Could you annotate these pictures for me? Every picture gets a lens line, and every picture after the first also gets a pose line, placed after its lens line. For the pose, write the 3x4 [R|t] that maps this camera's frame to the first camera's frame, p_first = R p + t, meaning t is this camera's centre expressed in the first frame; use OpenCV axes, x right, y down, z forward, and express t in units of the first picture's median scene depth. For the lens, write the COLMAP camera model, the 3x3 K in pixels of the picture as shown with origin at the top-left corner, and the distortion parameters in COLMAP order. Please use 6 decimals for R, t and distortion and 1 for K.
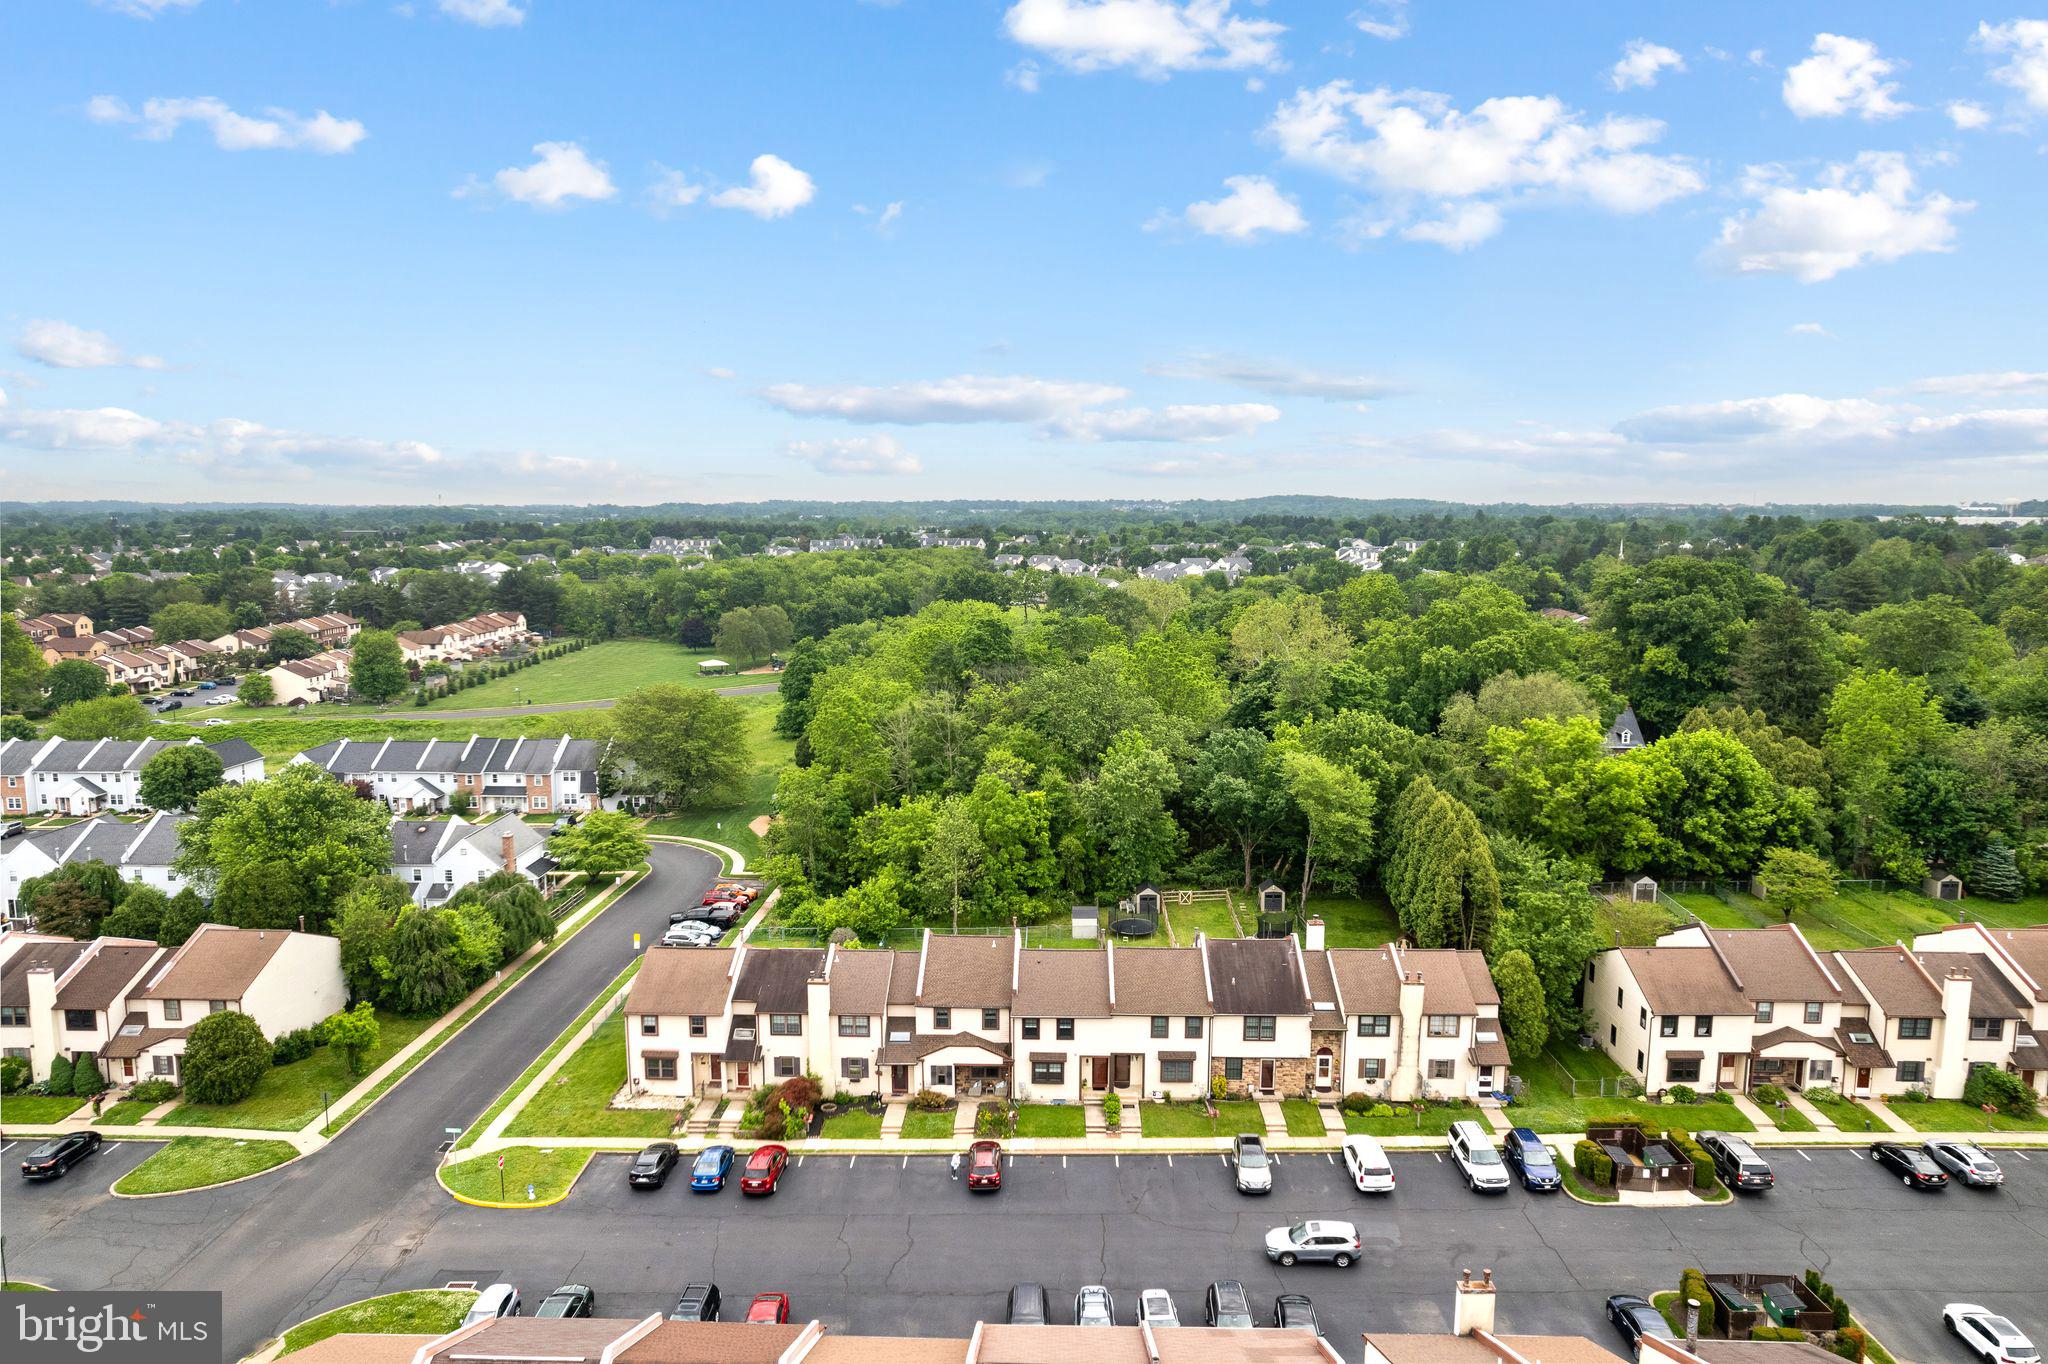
lens RADIAL K [[1269.9, 0, 1024.0], [0, 1269.9, 682.0], [0, 0, 1]] dist [-0.062849, 0.049467]
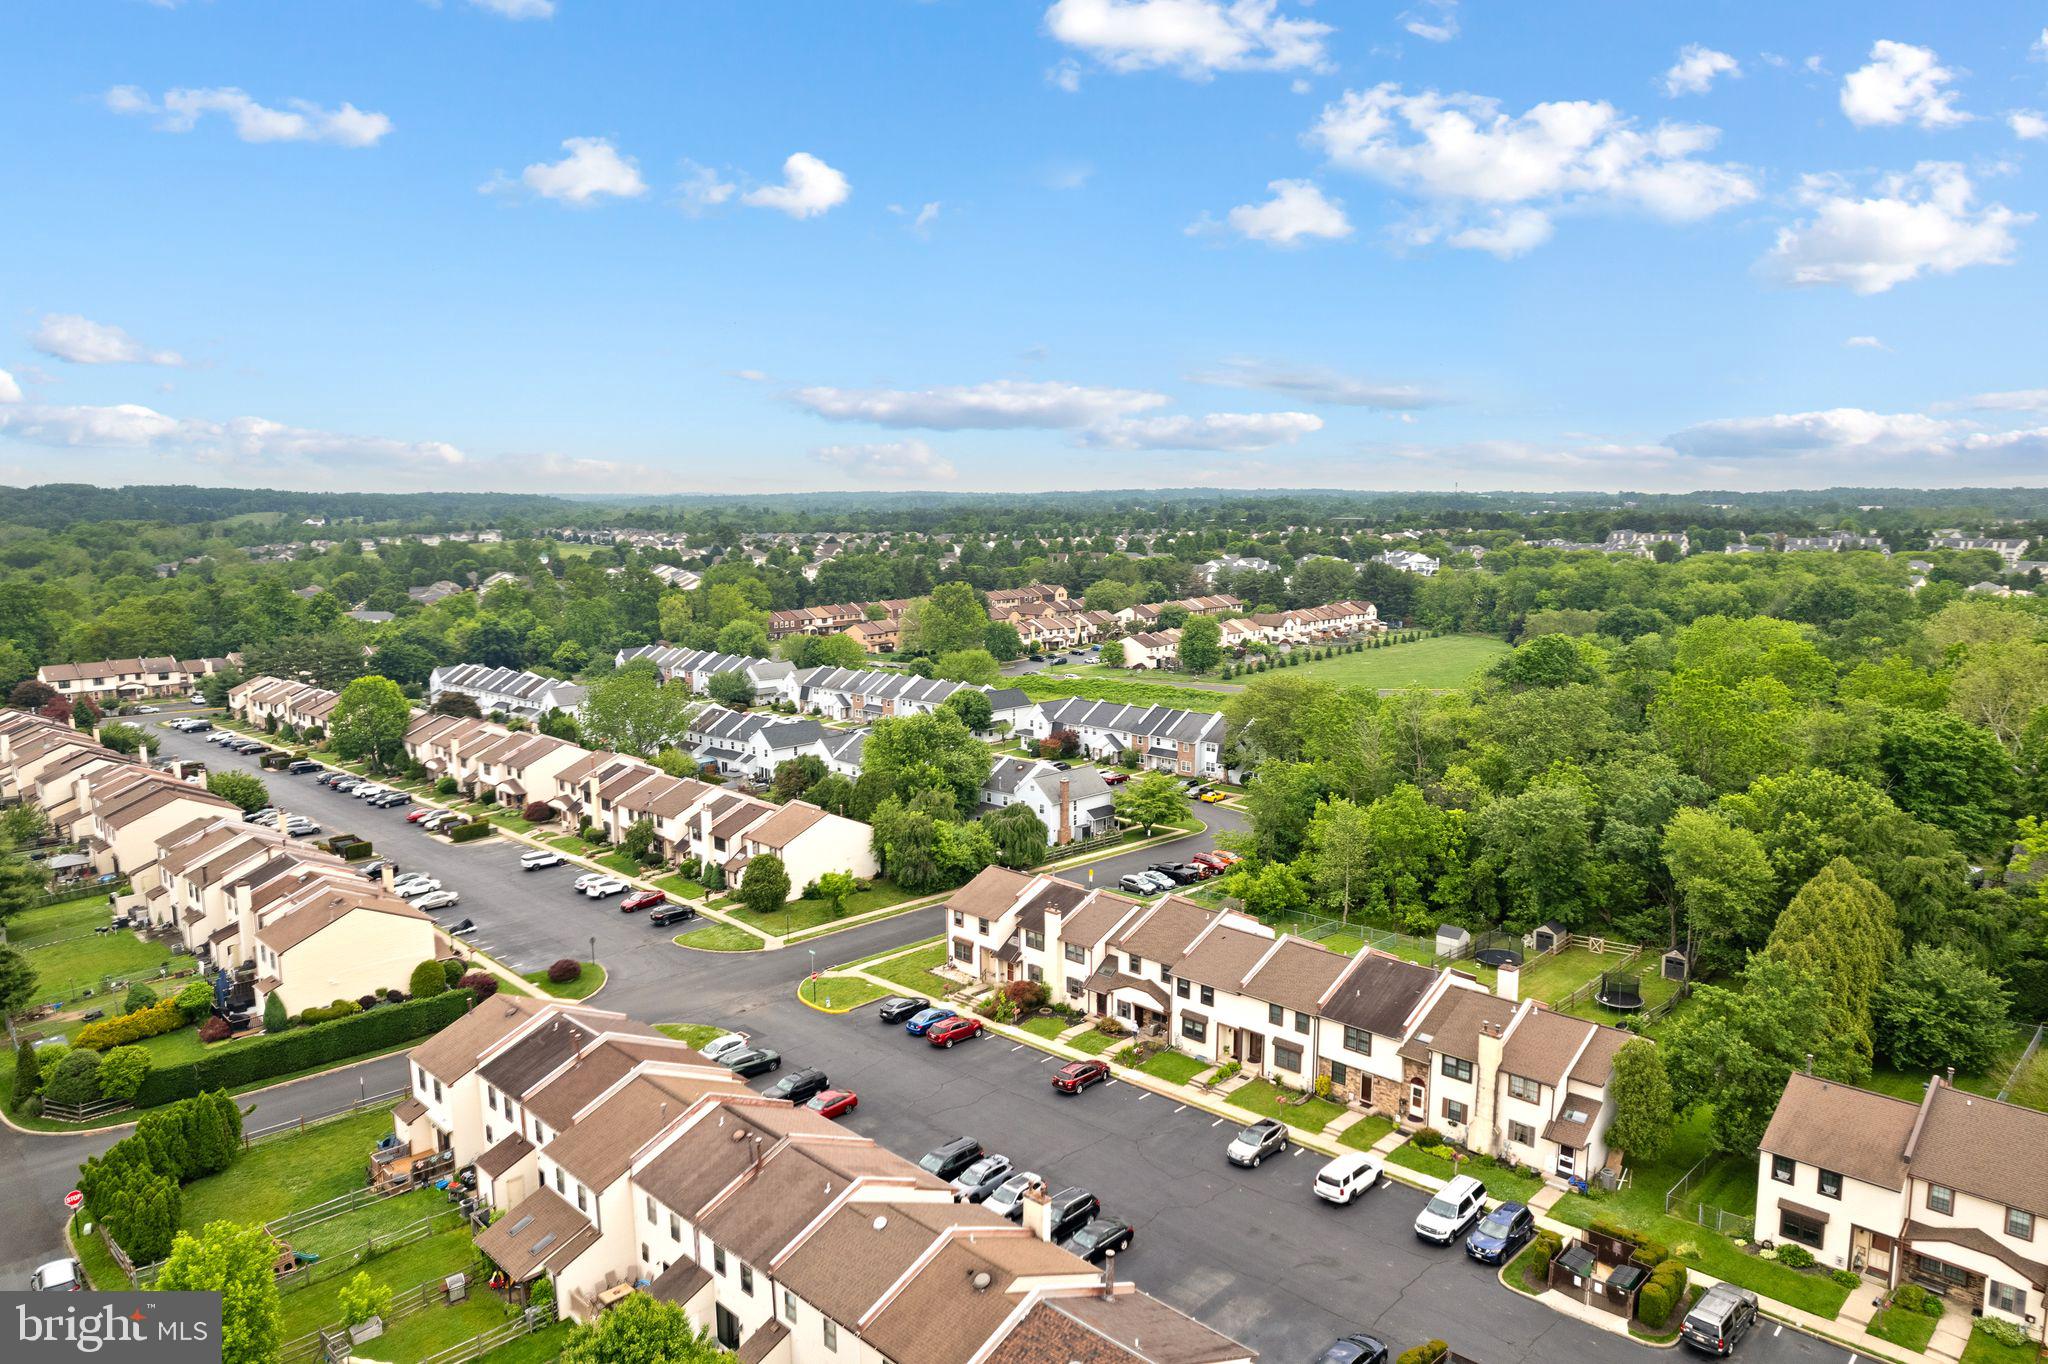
lens RADIAL K [[1269.9, 0, 1024.0], [0, 1269.9, 682.0], [0, 0, 1]] dist [-0.062849, 0.049467]
pose [[0.746795, 0.091107, -0.658784, 0.631880], [-0.086140, 0.995479, 0.040023, -0.038984], [0.659452, 0.026859, 0.751267, 0.024226]]
